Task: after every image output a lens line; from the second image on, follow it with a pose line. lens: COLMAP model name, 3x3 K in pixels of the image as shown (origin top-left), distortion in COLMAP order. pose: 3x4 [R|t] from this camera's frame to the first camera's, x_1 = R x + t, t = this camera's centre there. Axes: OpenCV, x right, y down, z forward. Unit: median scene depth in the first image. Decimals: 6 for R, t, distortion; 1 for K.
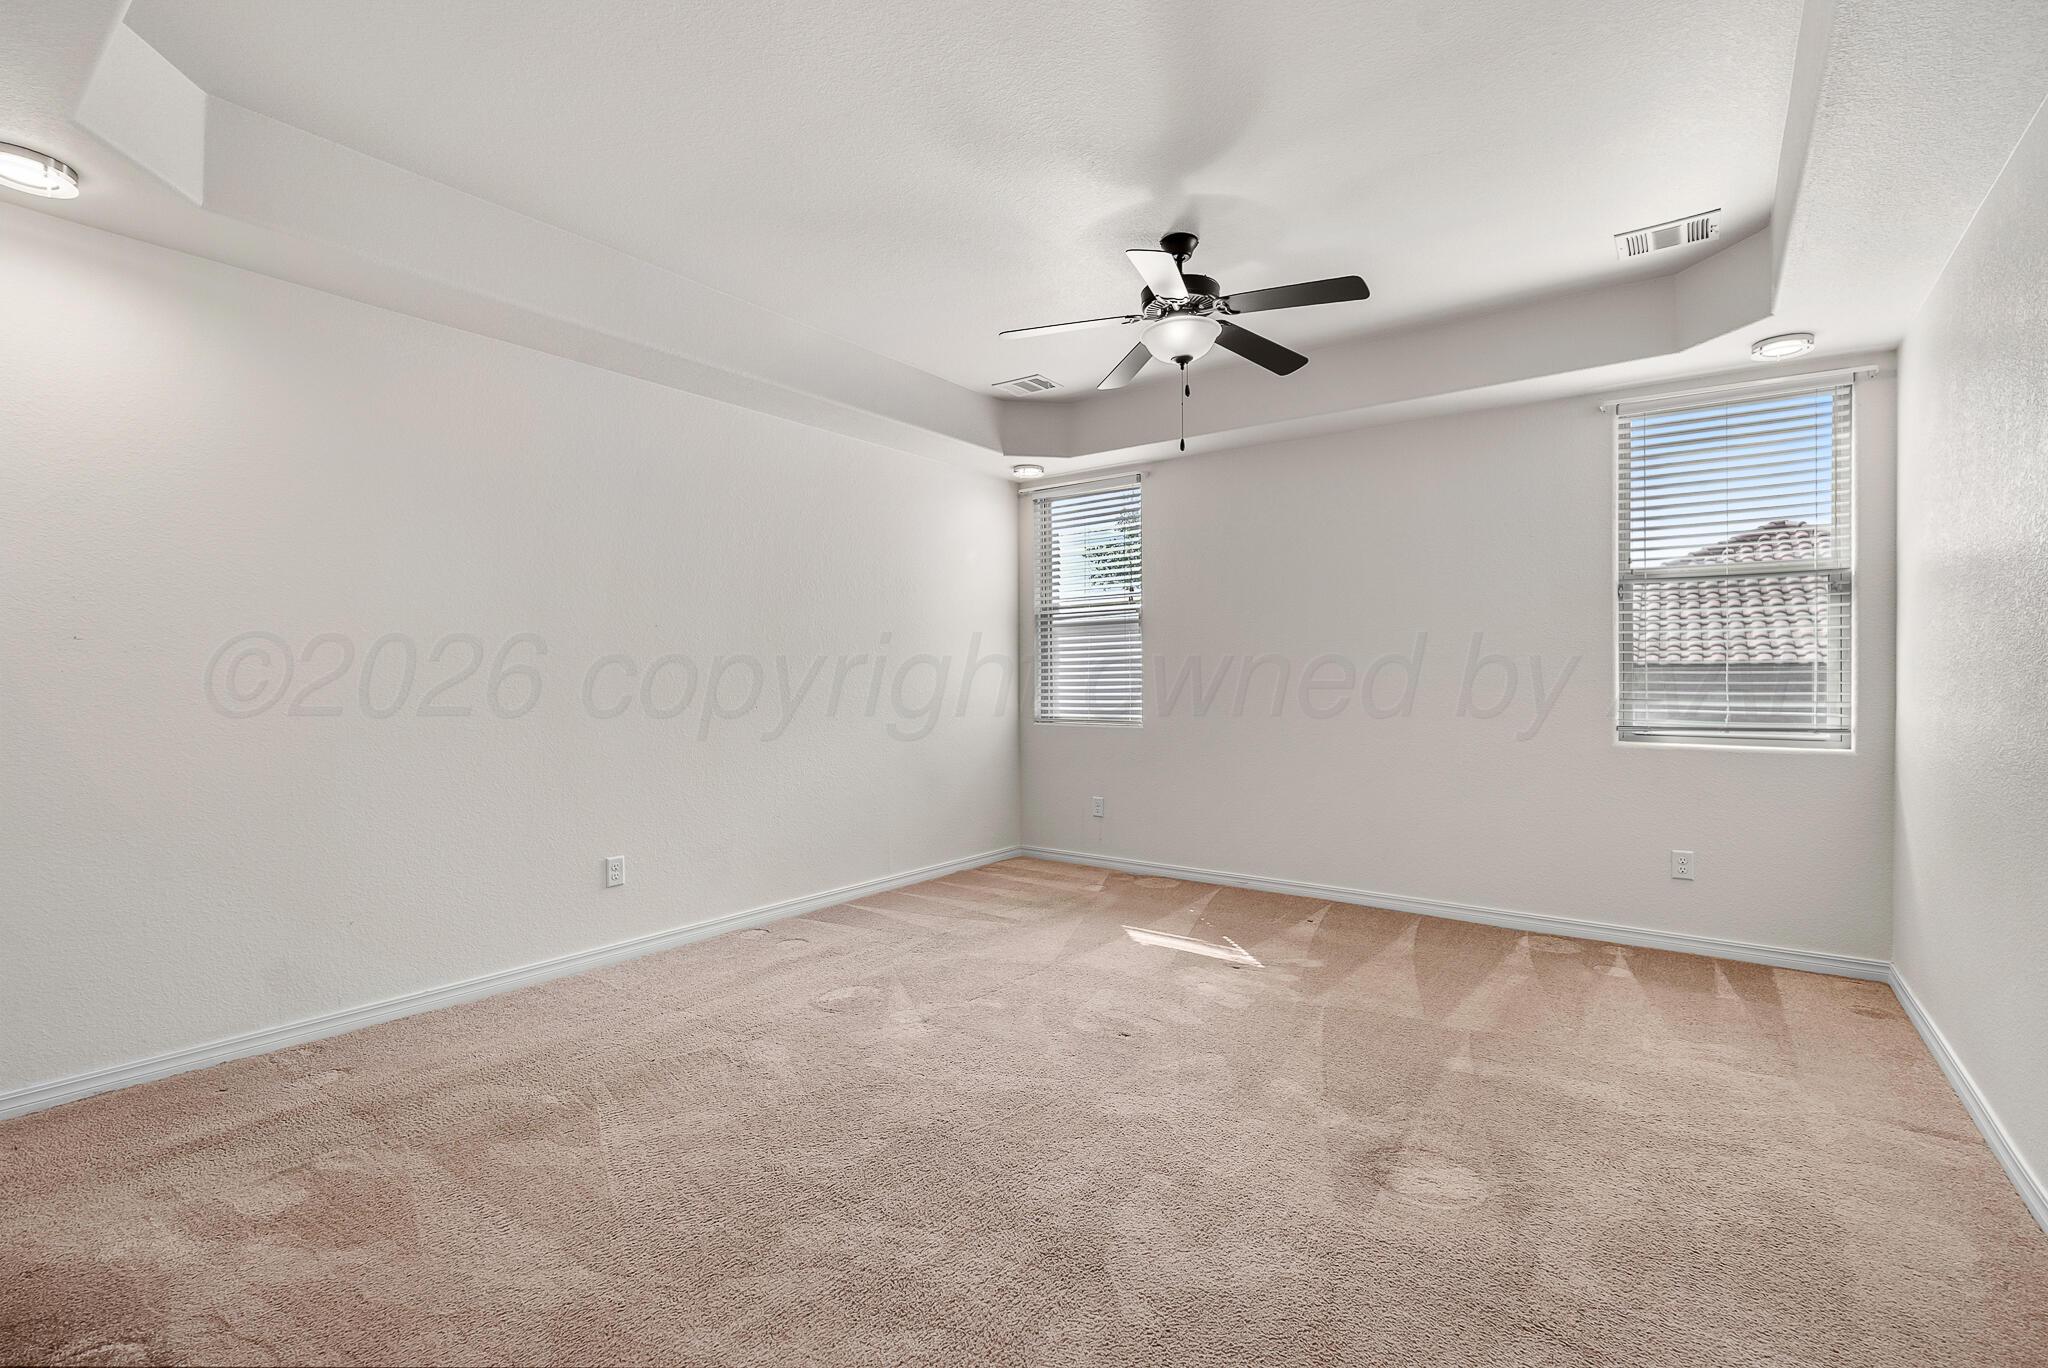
lens RADIAL K [[932.9, 0, 1023.9], [0, 932.9, 673.4], [0, 0, 1]] dist [-0.011917, -0.000009]
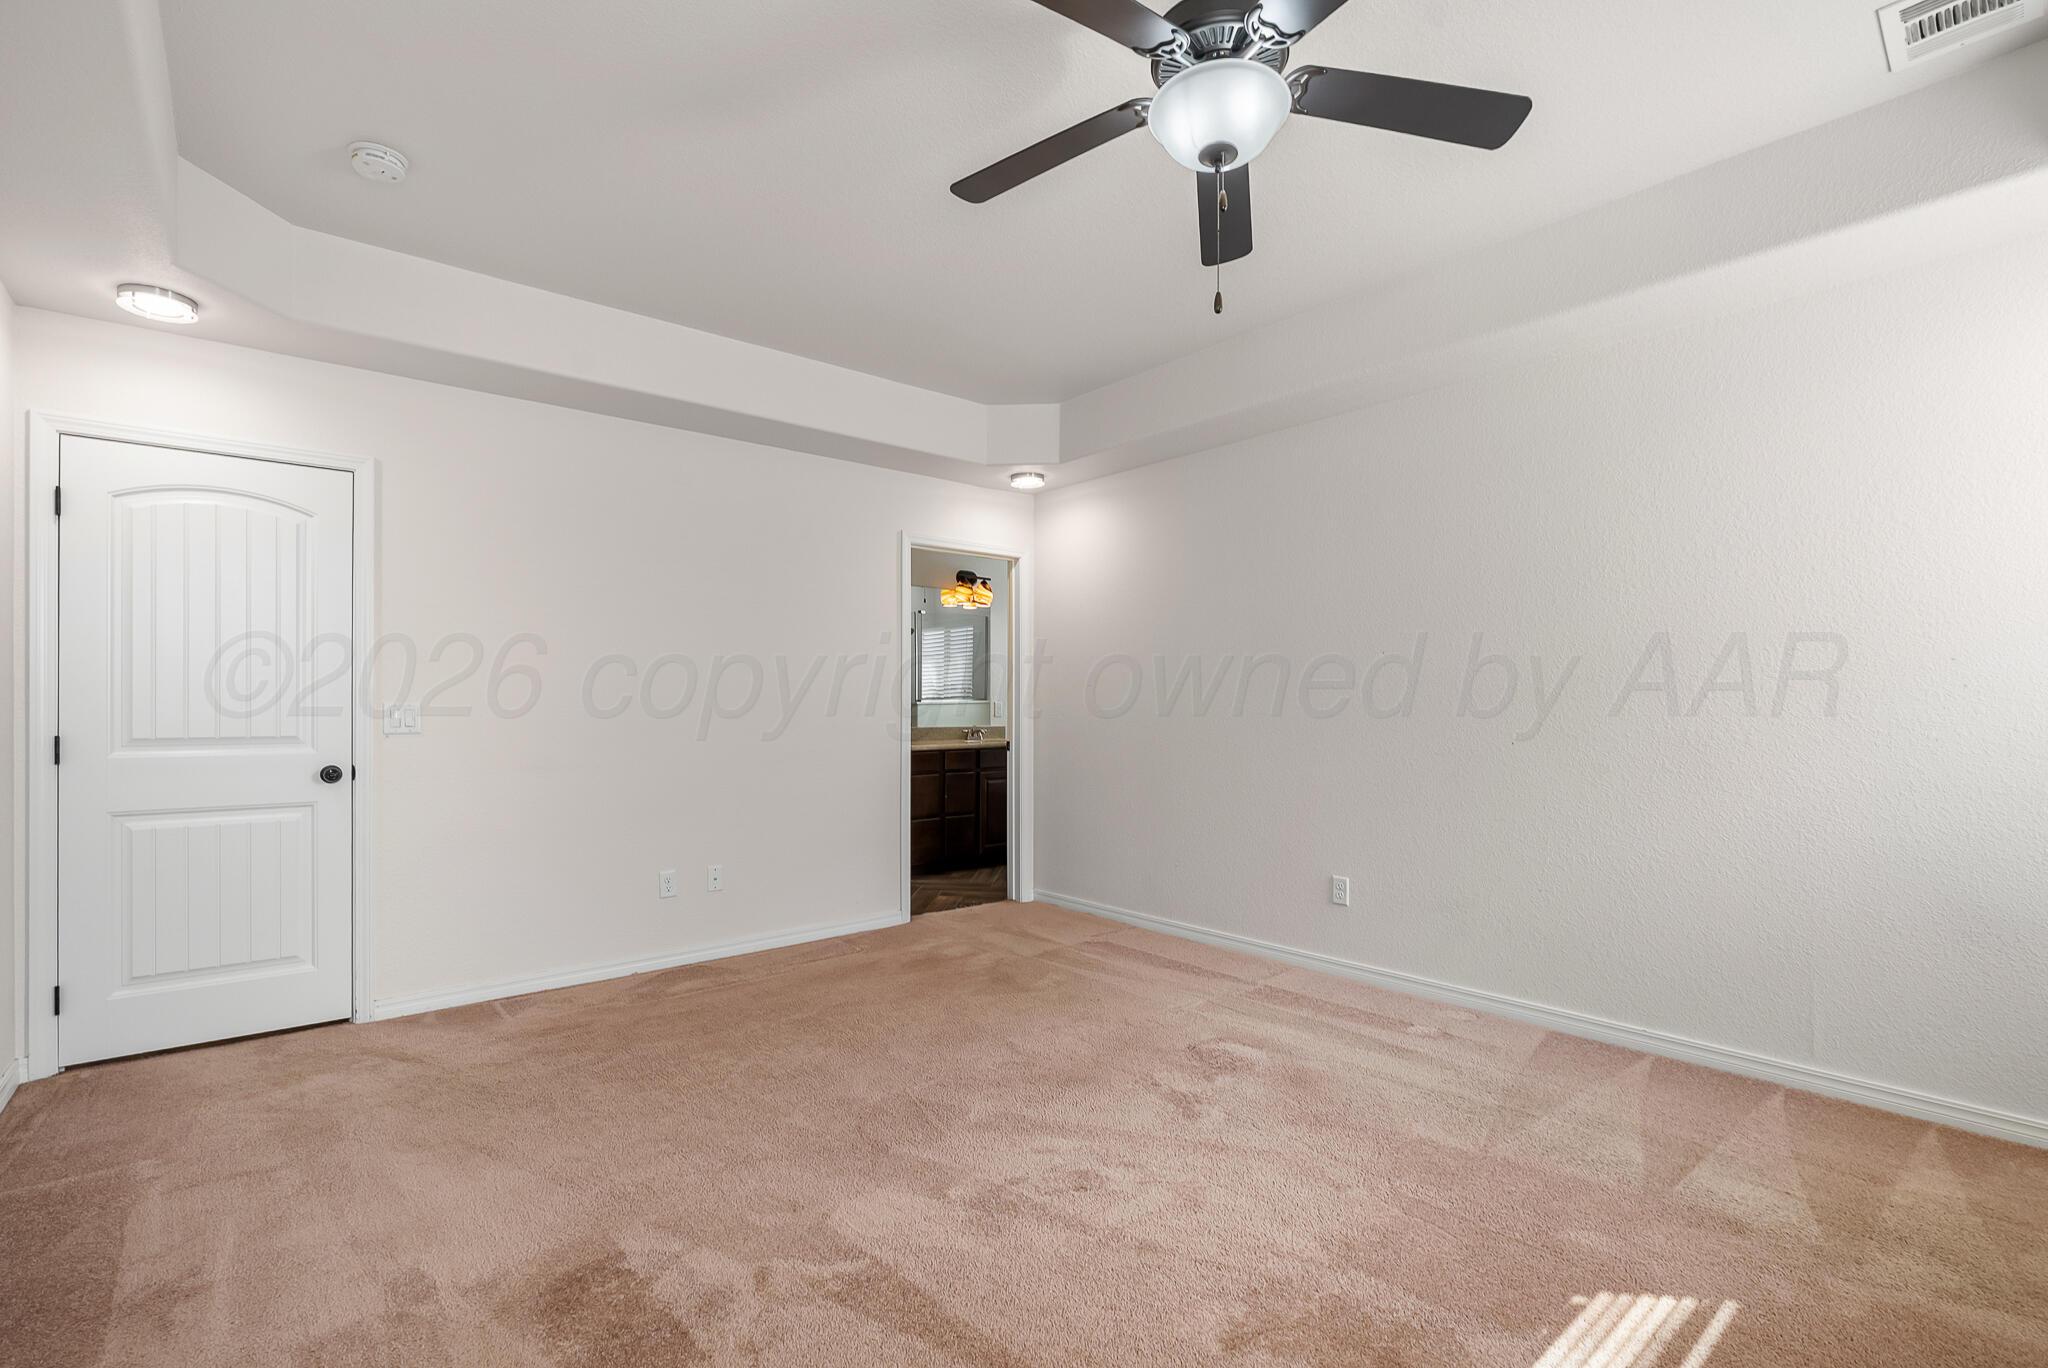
lens RADIAL K [[932.9, 0, 1012.2], [0, 932.9, 683.1], [0, 0, 1]] dist [-0.011917, -0.000009]
pose [[-0.248147, -0.017261, -0.968569, 0.610235], [0.006805, 0.999786, -0.019561, -0.002431], [0.968699, -0.011445, -0.247976, 0.819028]]
